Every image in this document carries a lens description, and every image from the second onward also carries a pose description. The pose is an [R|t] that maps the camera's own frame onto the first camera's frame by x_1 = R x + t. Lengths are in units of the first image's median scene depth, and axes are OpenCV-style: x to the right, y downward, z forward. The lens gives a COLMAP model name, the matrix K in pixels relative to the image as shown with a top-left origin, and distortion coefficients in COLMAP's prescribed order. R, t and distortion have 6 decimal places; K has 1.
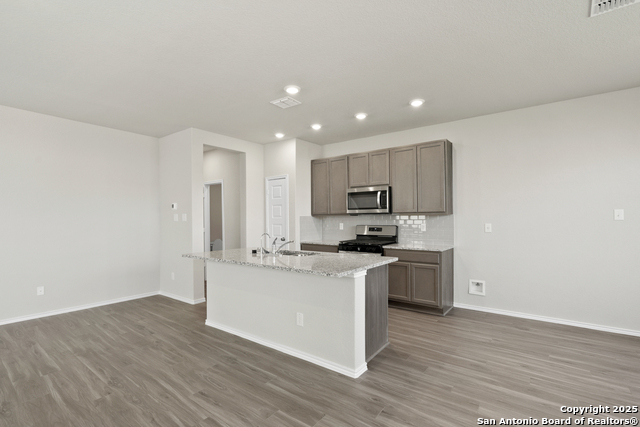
lens RADIAL K [[289.8, 0, 329.9], [0, 289.8, 218.9], [0, 0, 1]] dist [-0.002352, 0.000433]
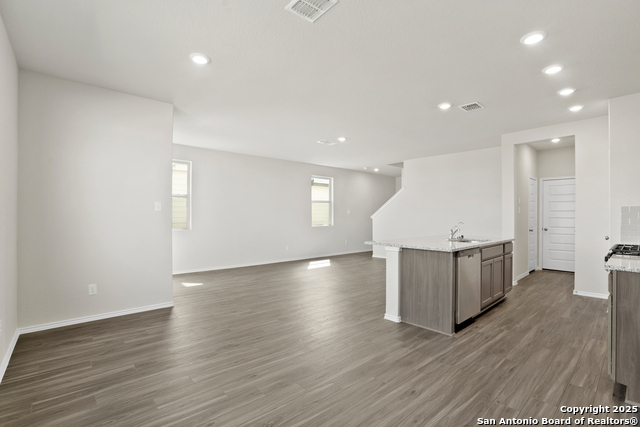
lens RADIAL K [[289.8, 0, 329.9], [0, 289.8, 218.9], [0, 0, 1]] dist [-0.002352, 0.000433]
pose [[-0.166844, 0.005132, -0.985970, 1.465950], [0.004160, 0.999981, 0.004501, 0.027527], [0.985974, -0.003351, -0.166863, 0.890950]]
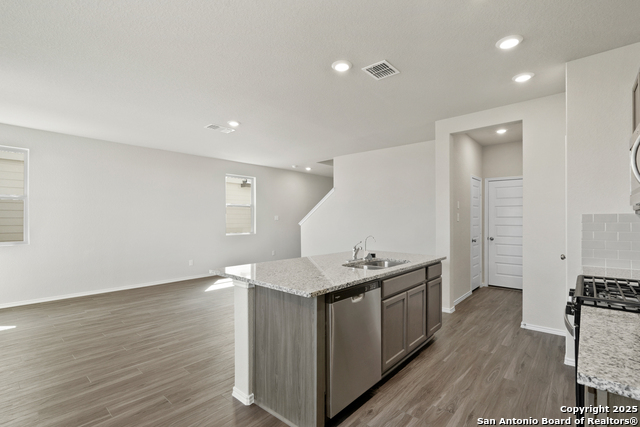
lens RADIAL K [[303.7, 0, 309.4], [0, 303.7, 222.5], [0, 0, 1]] dist [0.008551, 0.000297]
pose [[-0.082695, 0.002848, -0.996571, 0.948809], [0.006190, 0.999978, 0.002344, -0.000317], [0.996556, -0.005975, -0.082710, 1.214386]]
